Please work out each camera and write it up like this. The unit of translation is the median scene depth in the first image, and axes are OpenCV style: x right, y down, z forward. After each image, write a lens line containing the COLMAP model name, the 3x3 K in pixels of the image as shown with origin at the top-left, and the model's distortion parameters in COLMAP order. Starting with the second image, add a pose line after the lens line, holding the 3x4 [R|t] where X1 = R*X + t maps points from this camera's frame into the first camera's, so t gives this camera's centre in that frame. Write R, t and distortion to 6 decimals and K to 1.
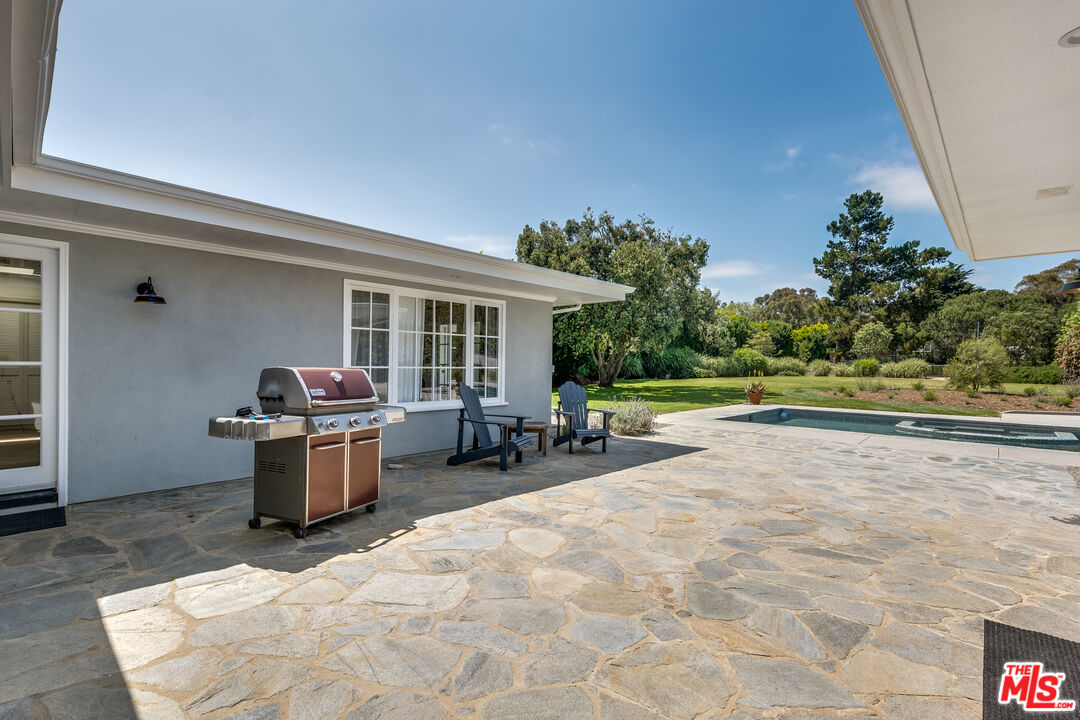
lens RADIAL K [[505.7, 0, 533.9], [0, 505.7, 365.2], [0, 0, 1]] dist [0.011197, 0.000703]
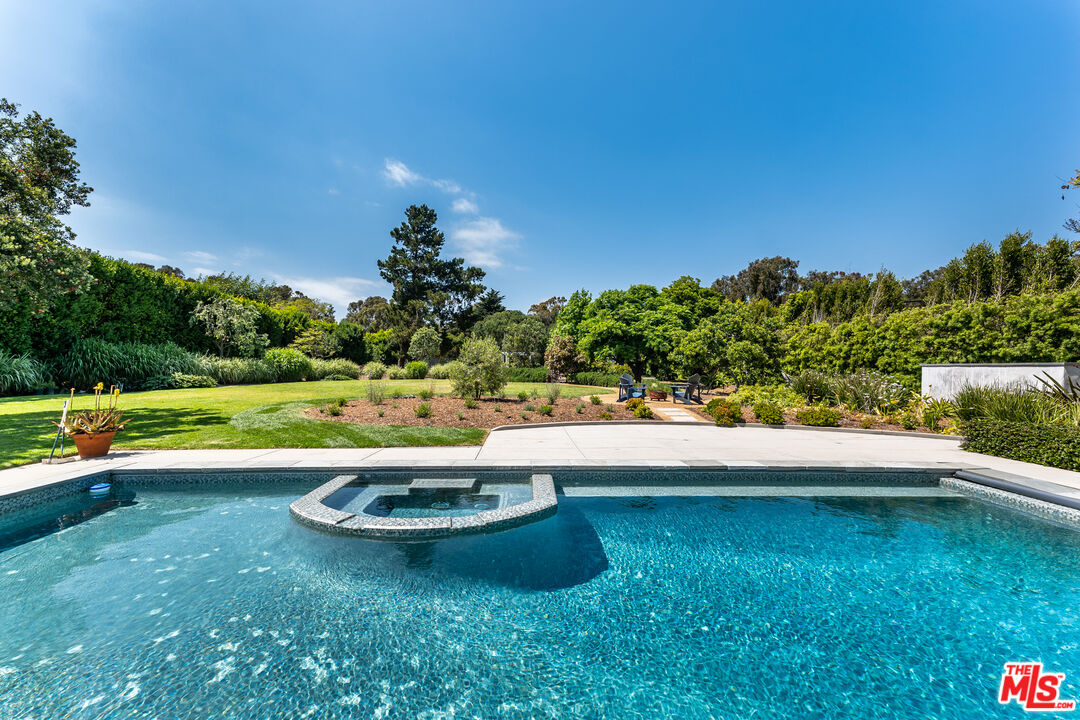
lens RADIAL K [[412.1, 0, 537.3], [0, 412.1, 361.7], [0, 0, 1]] dist [-0.000306, 0.000144]
pose [[0.719266, 0.002740, 0.694729, 0.225770], [0.005240, 0.999942, -0.009369, -0.002367], [-0.694715, 0.010379, 0.719211, 0.212457]]
